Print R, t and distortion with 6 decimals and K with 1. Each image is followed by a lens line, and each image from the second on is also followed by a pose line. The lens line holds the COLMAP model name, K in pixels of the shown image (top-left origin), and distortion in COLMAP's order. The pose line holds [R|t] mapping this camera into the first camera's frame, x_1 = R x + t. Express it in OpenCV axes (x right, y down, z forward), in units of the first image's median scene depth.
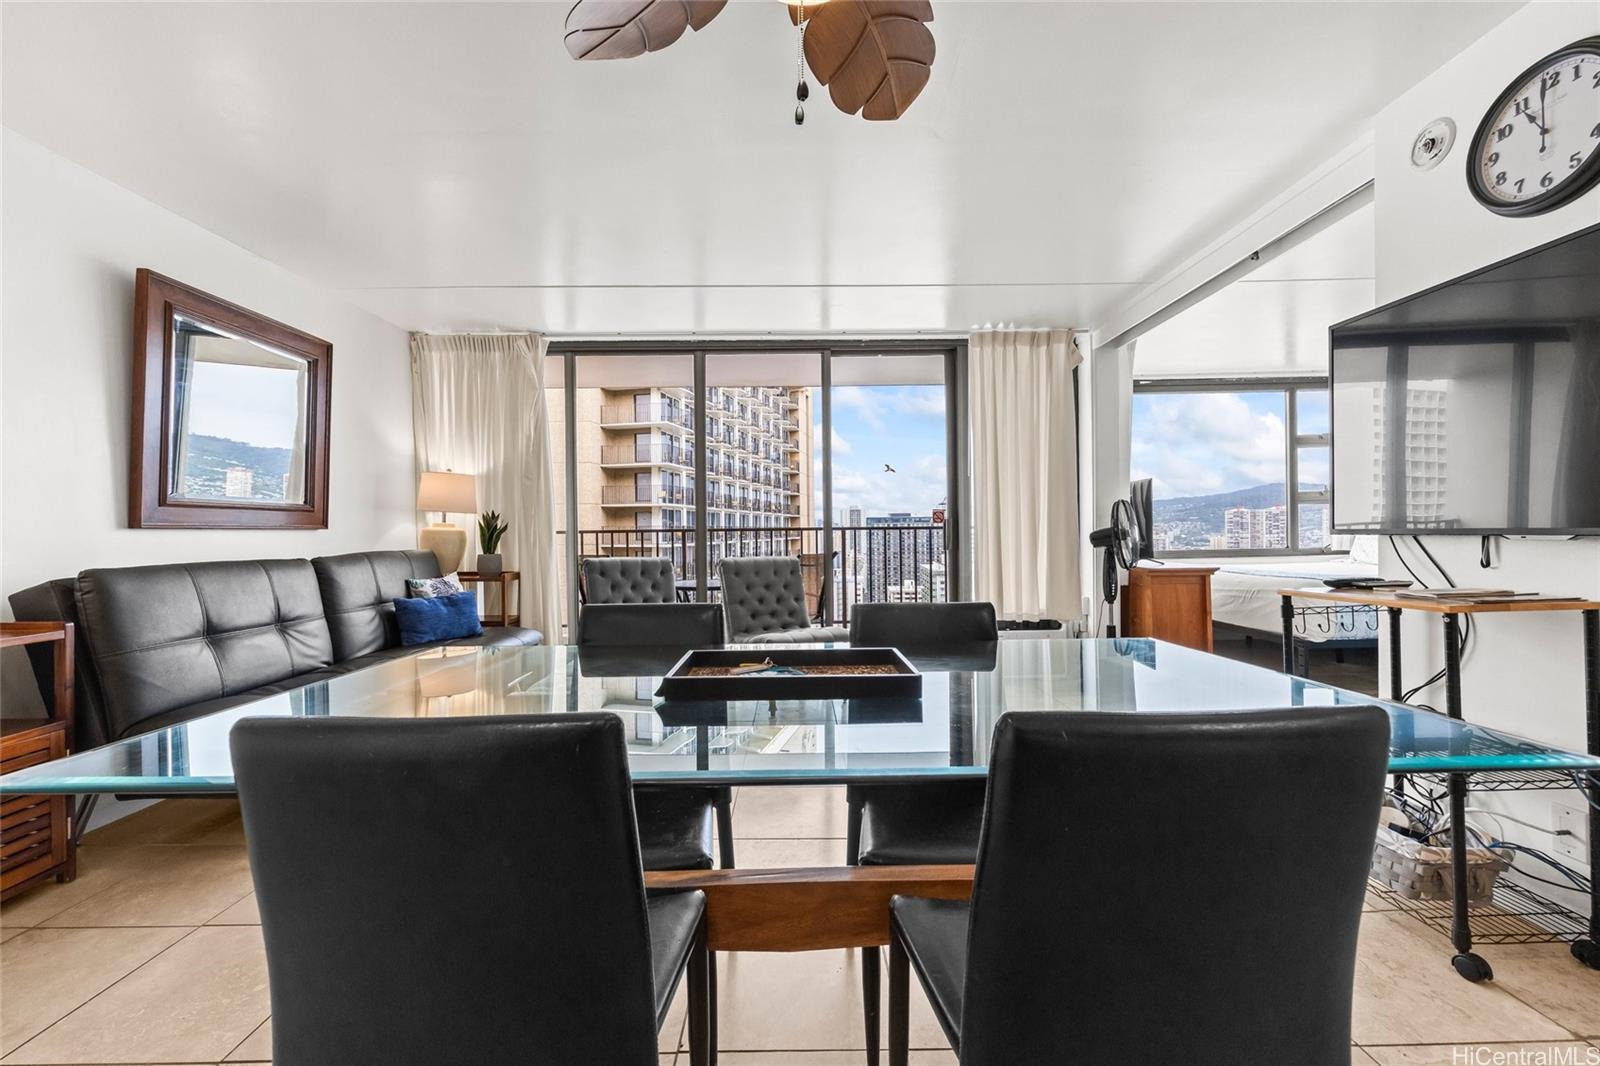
lens RADIAL K [[660.5, 0, 789.2], [0, 660.5, 530.1], [0, 0, 1]] dist [0.002896, -0.000457]
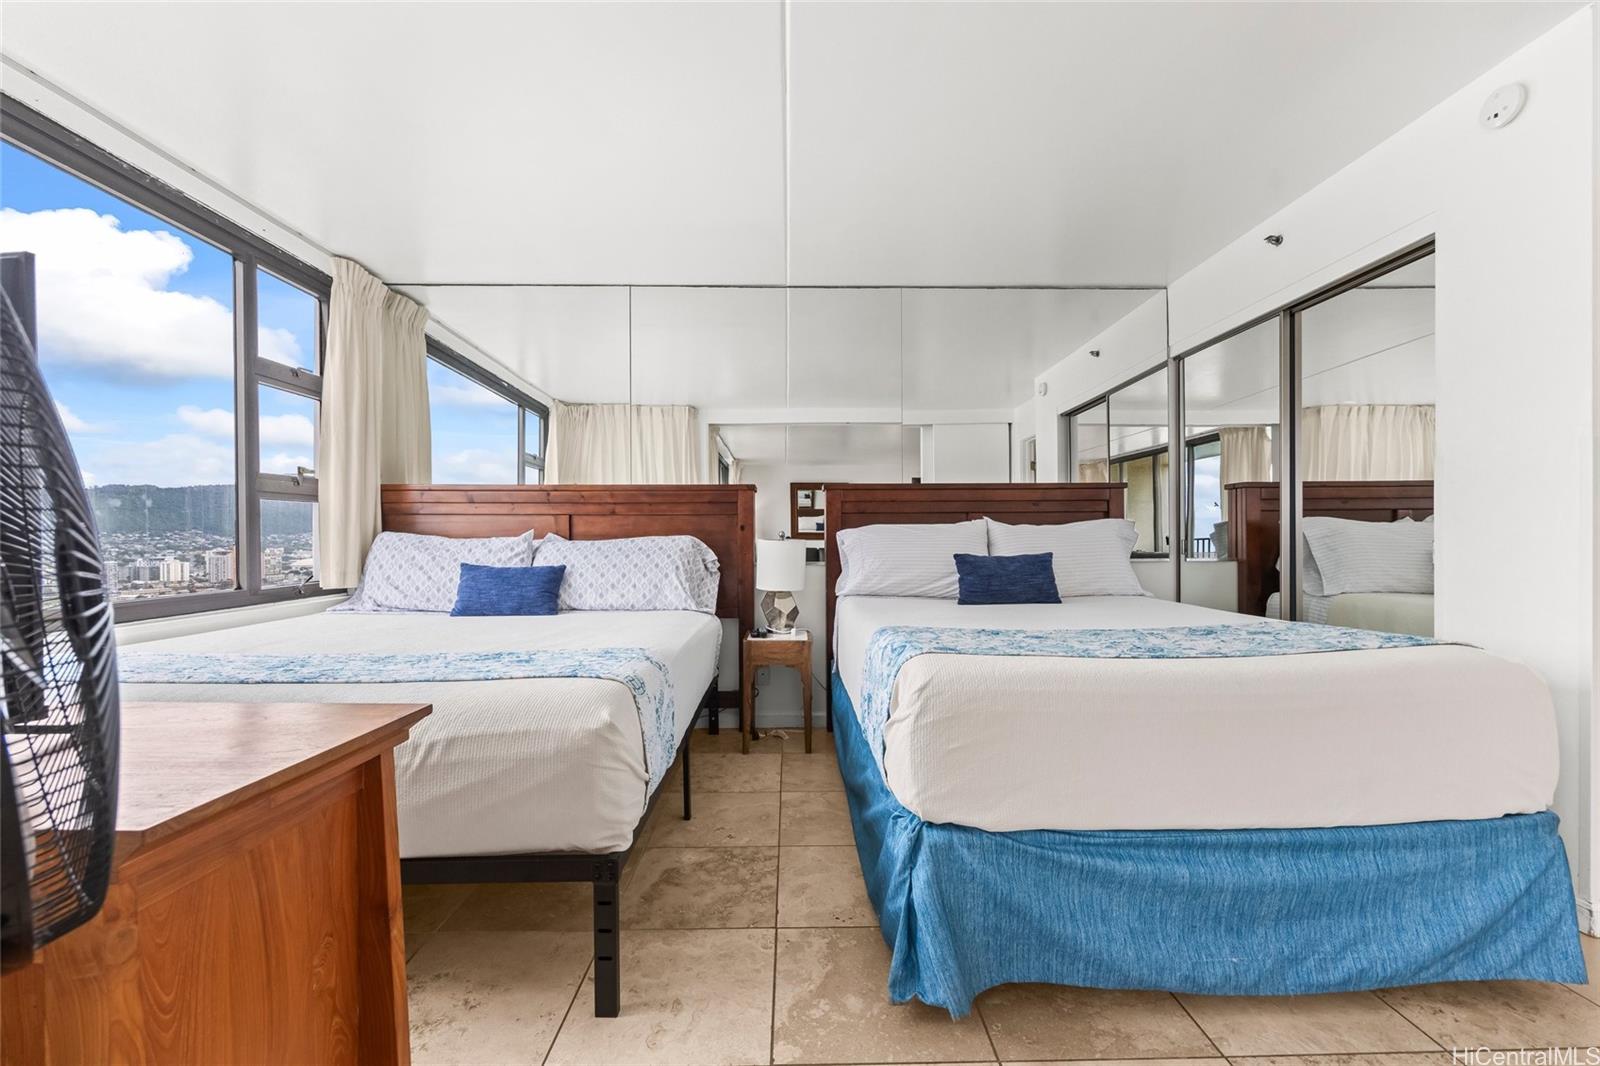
lens RADIAL K [[660.5, 0, 789.3], [0, 660.5, 538.7], [0, 0, 1]] dist [0.002896, -0.000457]
pose [[0.008472, 0.013824, 0.999869, 0.046202], [0.002889, 0.999900, -0.013848, 0.000024], [-0.999960, 0.003006, 0.008431, 0.099619]]
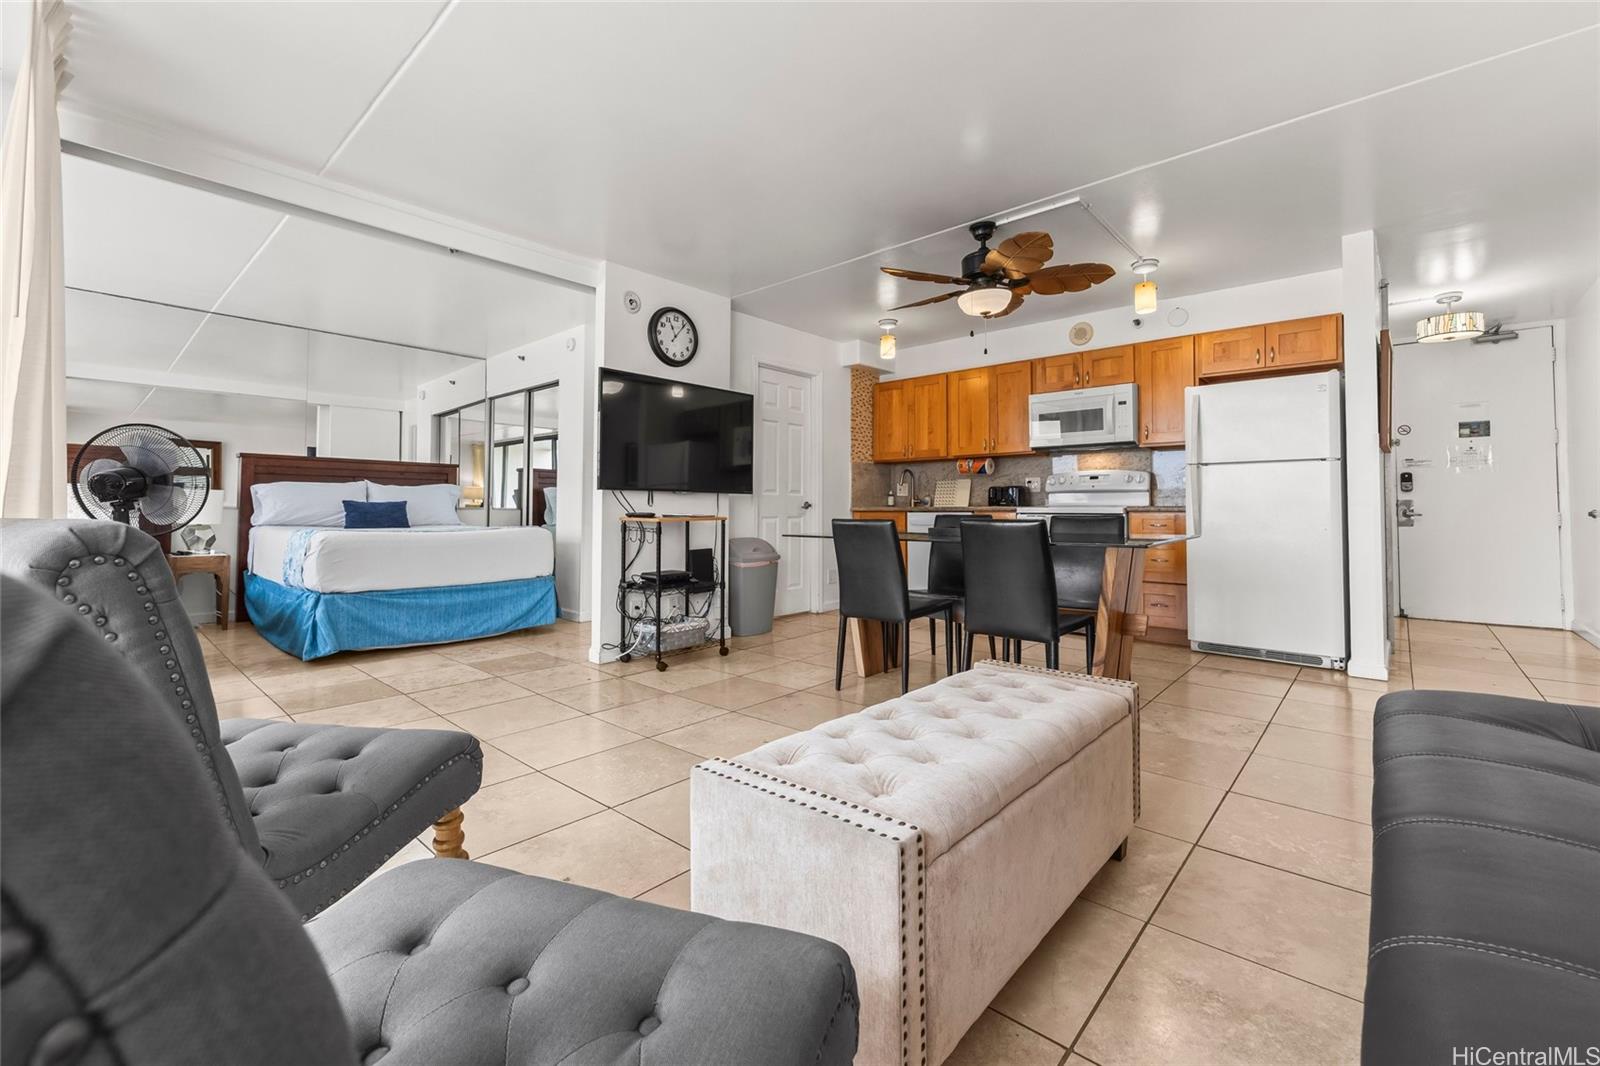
lens RADIAL K [[660.5, 0, 798.0], [0, 660.5, 495.1], [0, 0, 1]] dist [0.002896, -0.000457]
pose [[-0.734973, 0.026195, 0.677590, -0.044052], [0.001484, 0.999313, -0.037022, 0.005415], [-0.678095, -0.026205, -0.734507, 0.118801]]
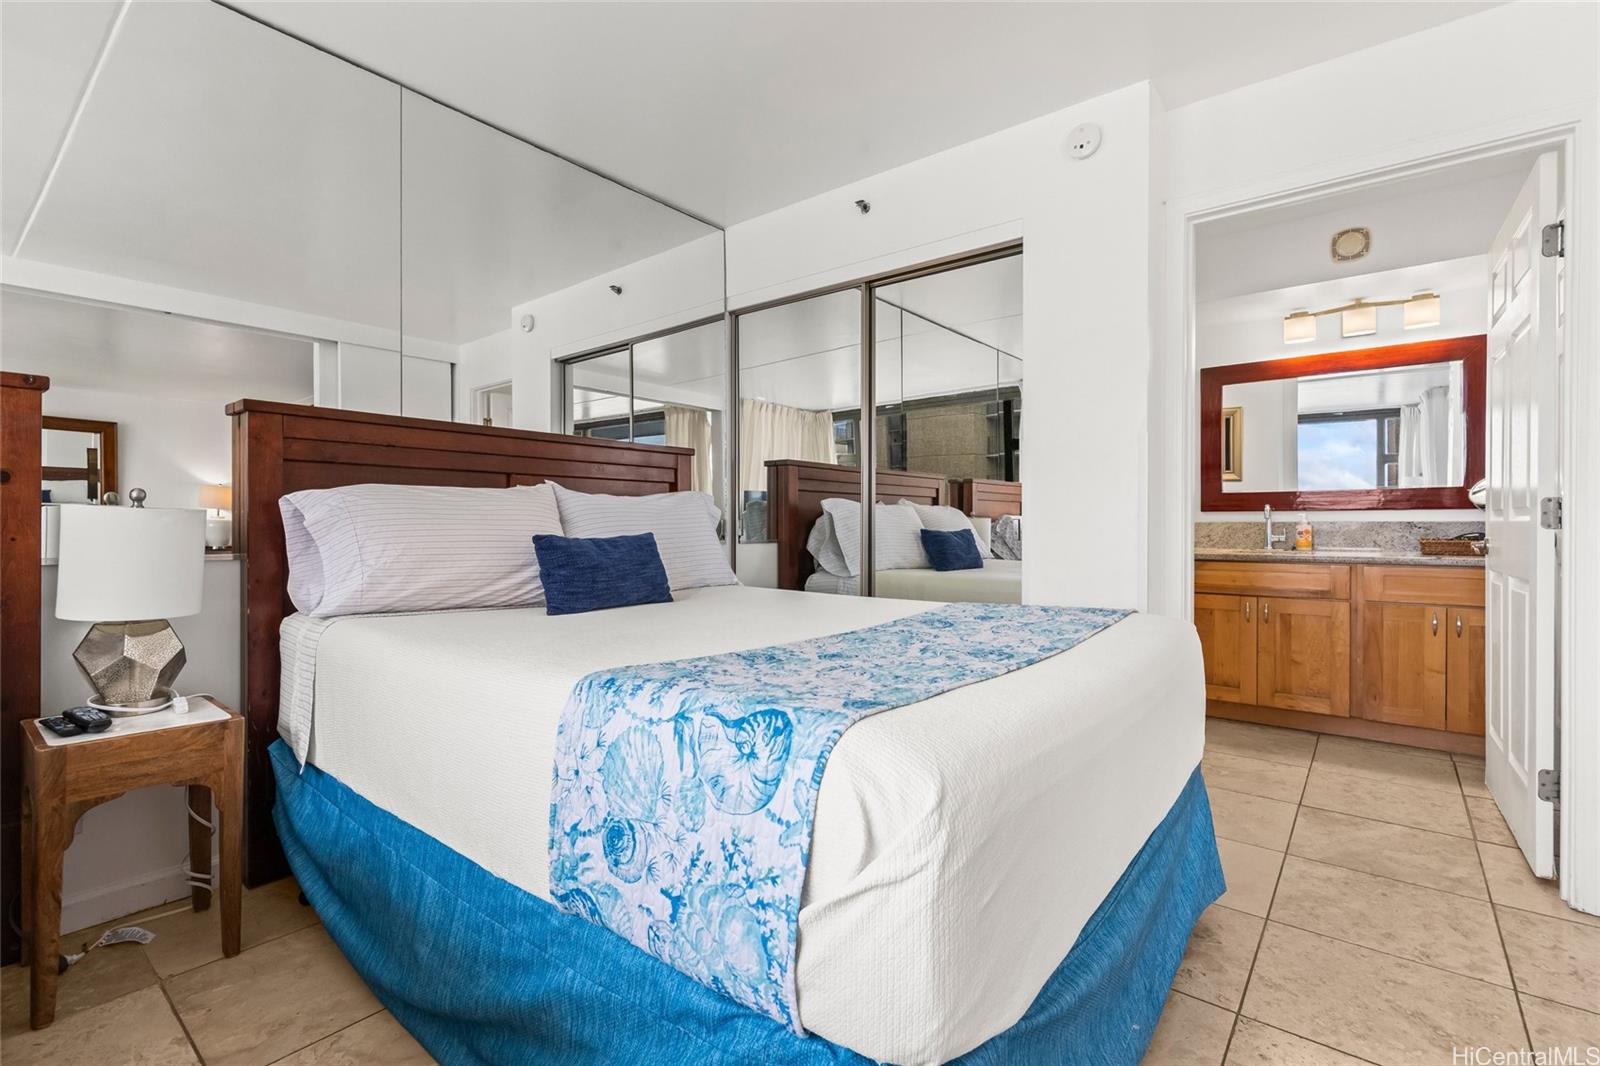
lens RADIAL K [[736.7, 0, 826.3], [0, 736.7, 522.9], [0, 0, 1]] dist [-0.001738, 0.000551]
pose [[-0.777718, 0.011360, 0.628511, 0.076214], [0.007033, 0.999931, -0.009370, 0.000639], [-0.628574, -0.002867, -0.777745, 0.110873]]
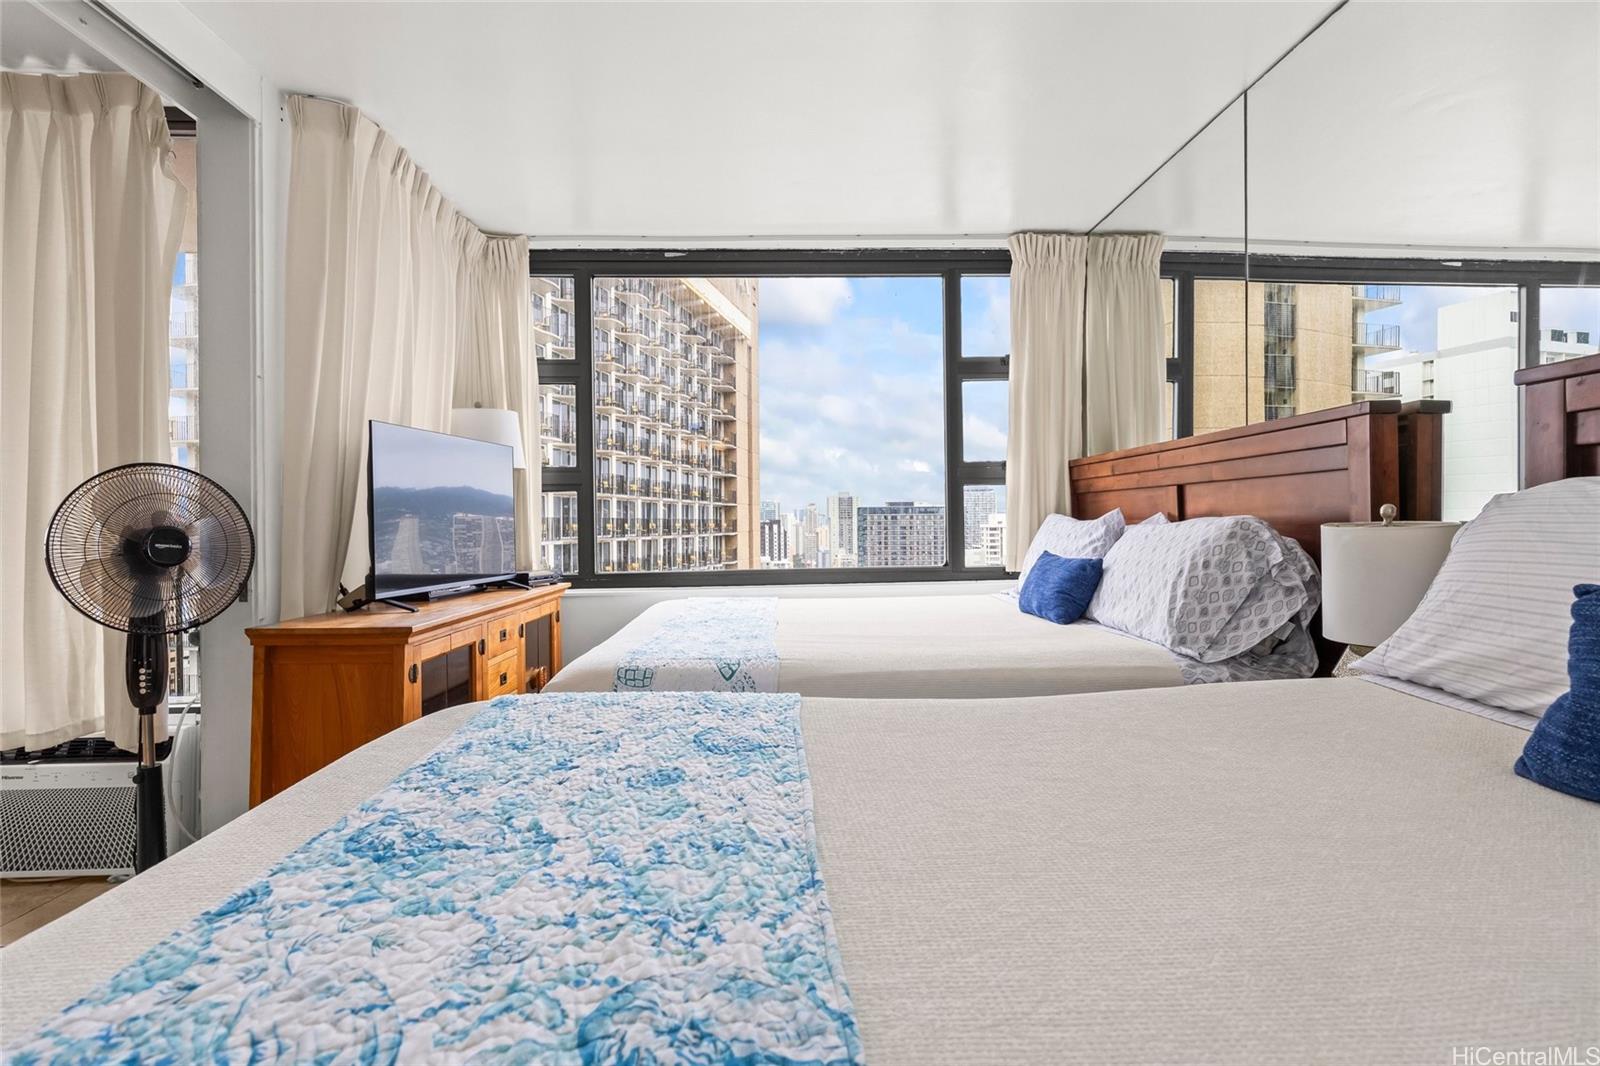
lens RADIAL K [[846.3, 0, 801.8], [0, 846.3, 520.5], [0, 0, 1]] dist [0.006756, 0.000056]
pose [[0.999556, 0.004273, 0.029477, 0.102201], [-0.004177, 0.999986, -0.003301, -0.000974], [-0.029491, 0.003176, 0.999560, 0.050716]]
